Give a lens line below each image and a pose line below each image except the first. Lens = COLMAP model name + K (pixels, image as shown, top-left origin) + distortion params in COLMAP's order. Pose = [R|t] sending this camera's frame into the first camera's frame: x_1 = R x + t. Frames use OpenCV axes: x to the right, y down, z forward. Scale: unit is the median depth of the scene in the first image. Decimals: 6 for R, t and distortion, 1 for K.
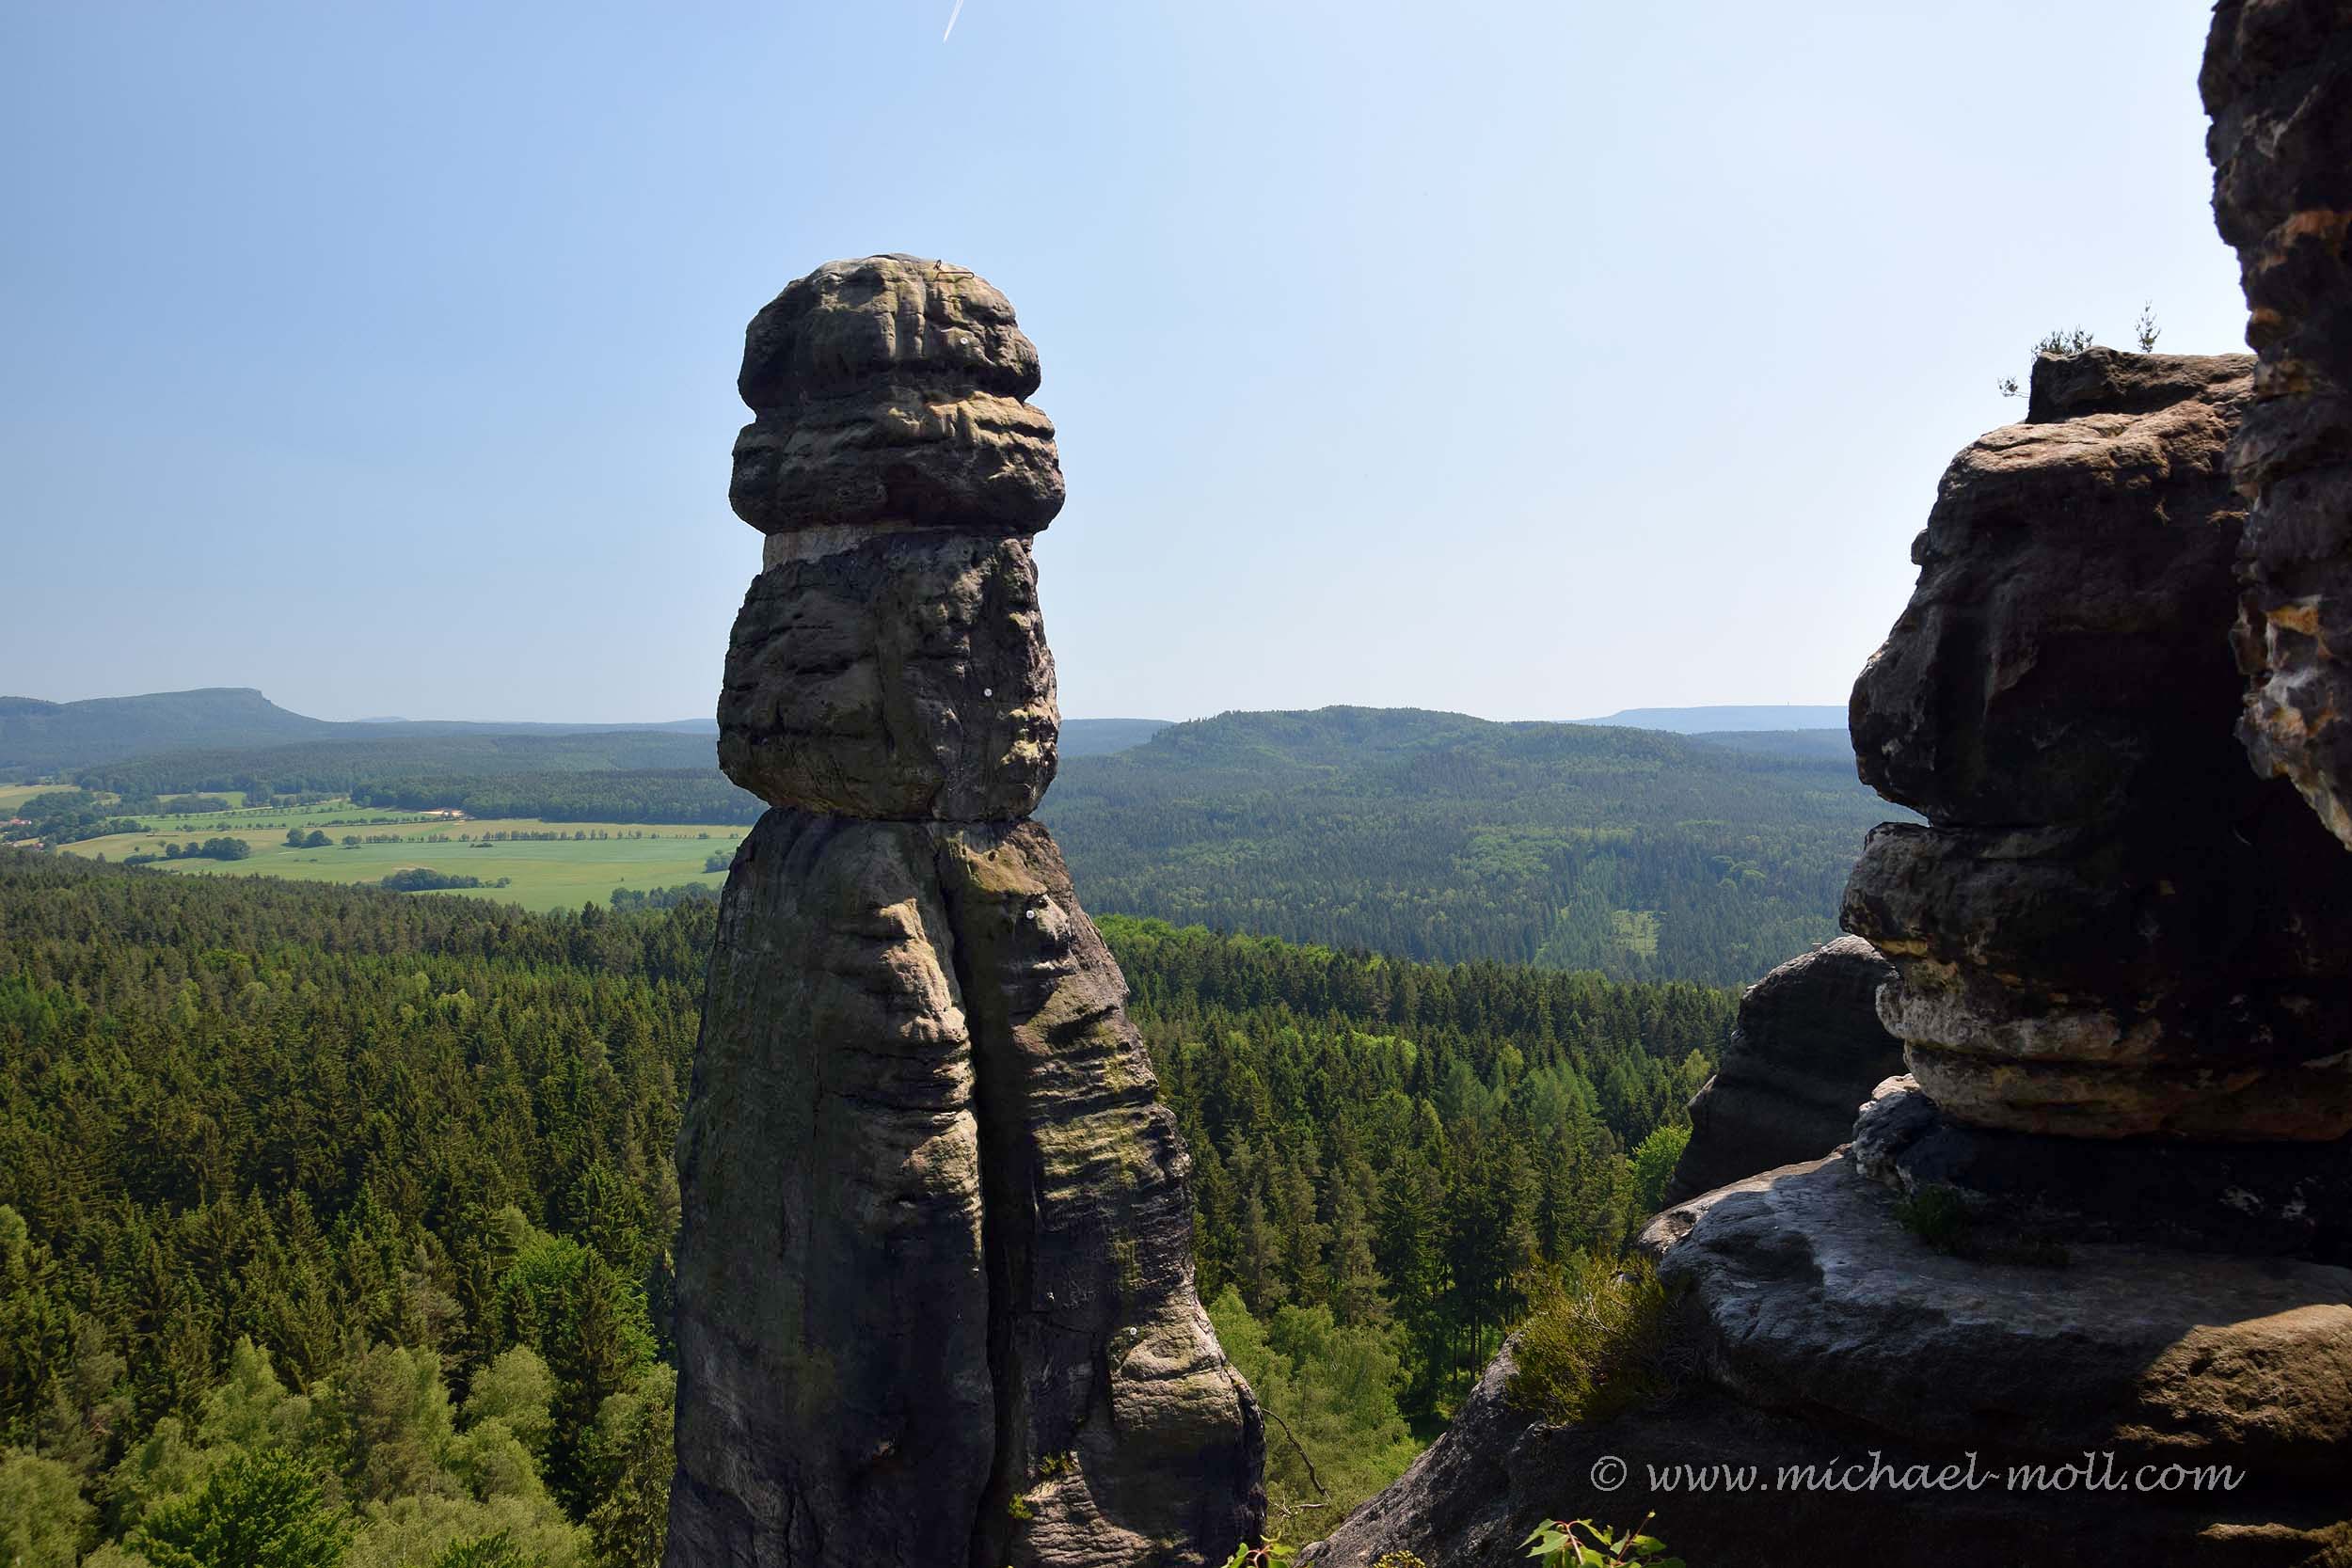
lens RADIAL K [[1855.4, 0, 1202.7], [0, 1855.4, 795.0], [0, 0, 1]] dist [-0.165072, 0.136717]
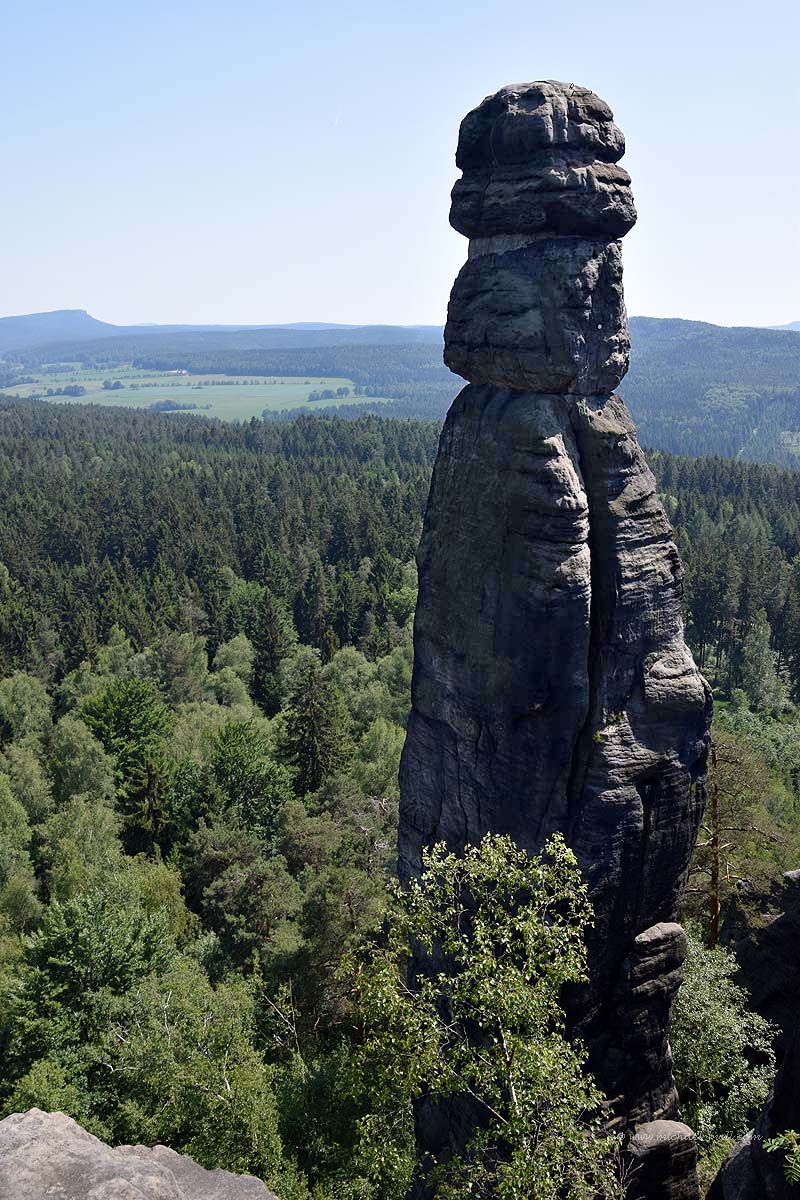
lens RADIAL K [[944.0, 0, 400.0], [0, 944.0, 600.0], [0, 0, 1]] dist [-0.165810, 0.135667]
pose [[0.986358, 0.045250, -0.158273, -0.151997], [-0.004682, 0.968800, 0.247801, -0.017723], [0.164548, -0.243680, 0.955795, -0.011510]]
